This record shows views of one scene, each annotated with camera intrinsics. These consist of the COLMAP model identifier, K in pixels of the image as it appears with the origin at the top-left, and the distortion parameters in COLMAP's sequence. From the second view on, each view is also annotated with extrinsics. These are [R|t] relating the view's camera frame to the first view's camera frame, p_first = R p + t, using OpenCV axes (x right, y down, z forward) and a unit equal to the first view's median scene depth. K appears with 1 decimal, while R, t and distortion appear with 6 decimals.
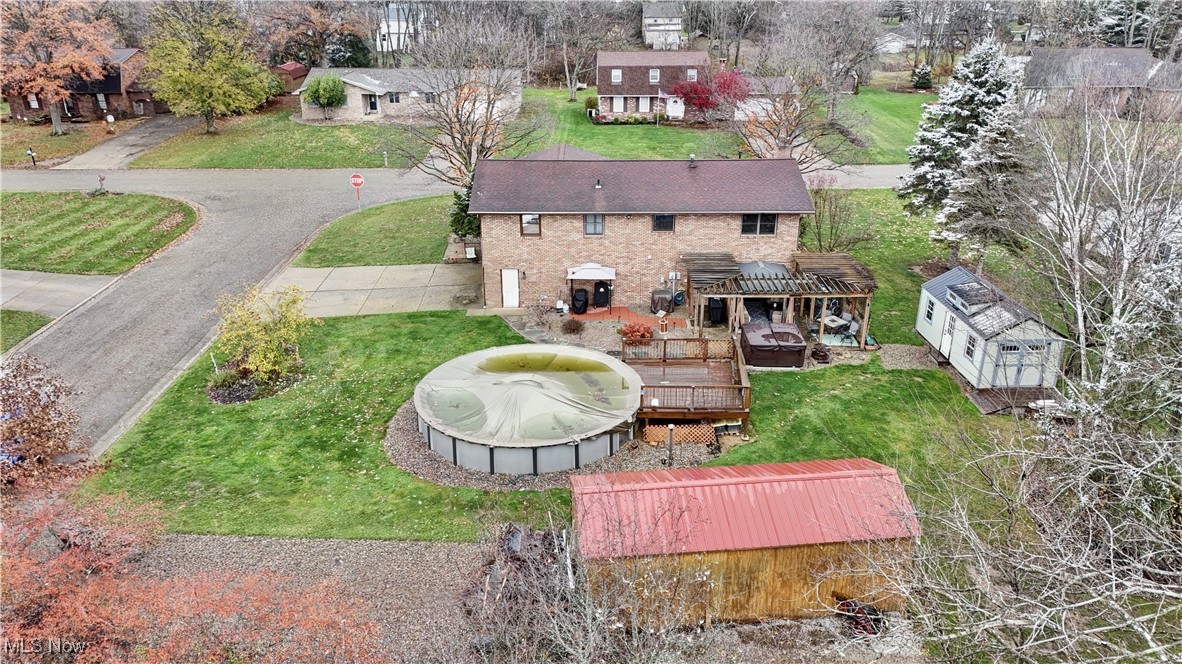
lens RADIAL K [[858.4, 0, 591.0], [0, 858.4, 332.0], [0, 0, 1]] dist [0.076729, -0.068497]
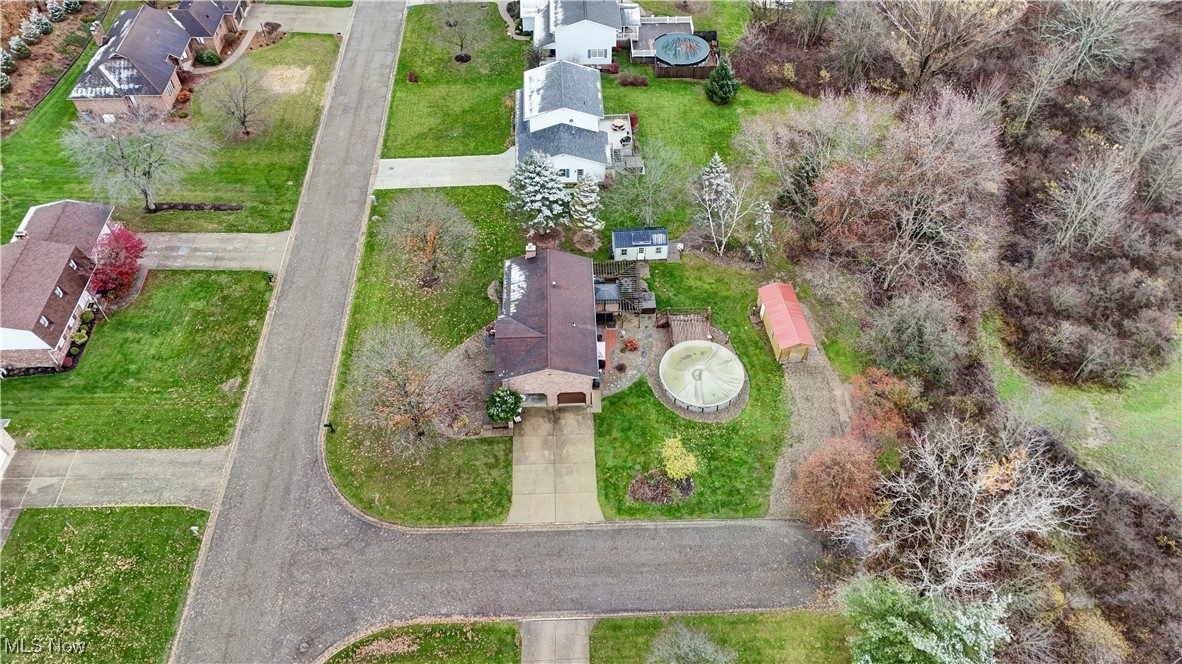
lens RADIAL K [[858.4, 0, 591.0], [0, 858.4, 332.0], [0, 0, 1]] dist [0.076729, -0.068497]
pose [[-0.029061, -0.754037, 0.656189, -1.118855], [0.388284, 0.596398, 0.702527, -1.315044], [-0.921081, 0.275204, 0.275448, 0.350382]]
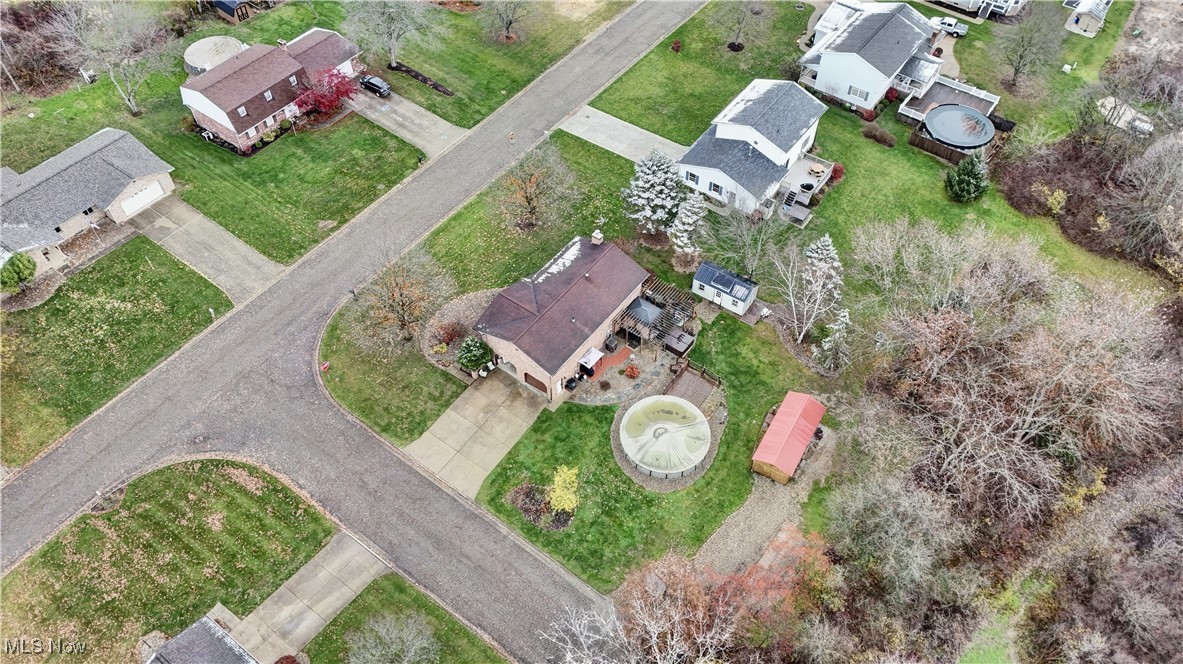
lens RADIAL K [[859.1, 0, 591.5], [0, 859.1, 332.0], [0, 0, 1]] dist [0.076729, -0.068497]
pose [[0.600659, -0.617934, 0.507313, -0.828537], [0.308219, 0.764459, 0.566219, -1.056245], [-0.737706, -0.183741, 0.649638, -0.264907]]
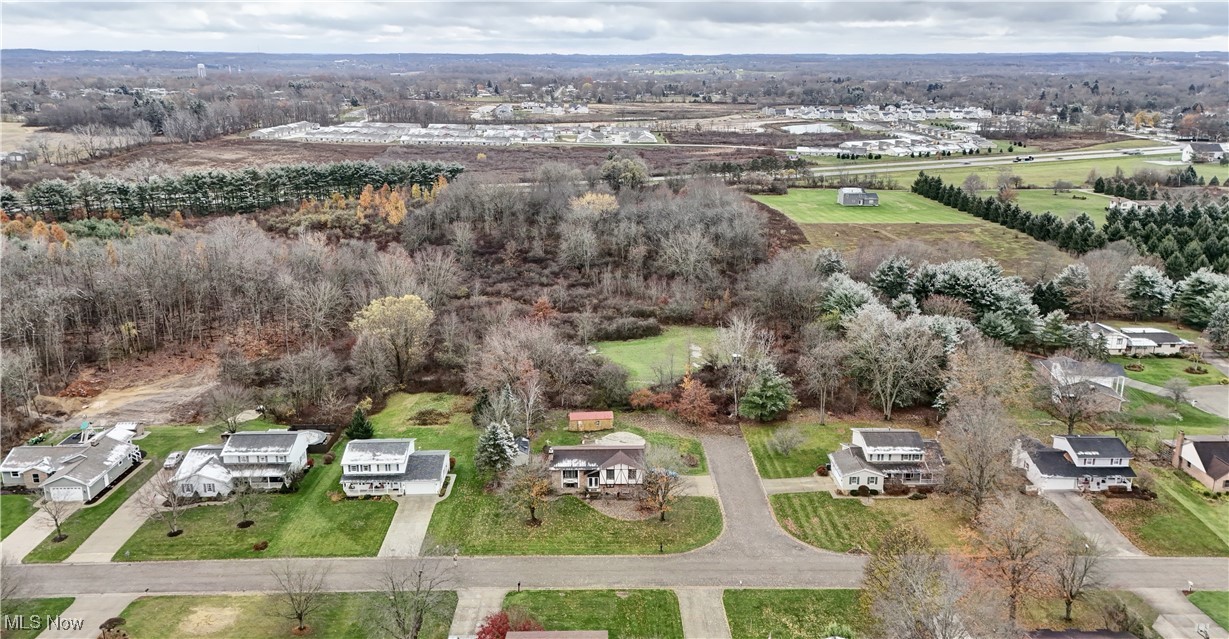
lens RADIAL K [[902.1, 0, 614.5], [0, 902.1, 319.5], [0, 0, 1]] dist [0.002327, 0.000396]
pose [[-0.999942, 0.004475, -0.009757, 0.015252], [-0.002794, 0.769112, 0.639108, -2.481621], [0.010364, 0.639098, -0.769055, 2.962711]]
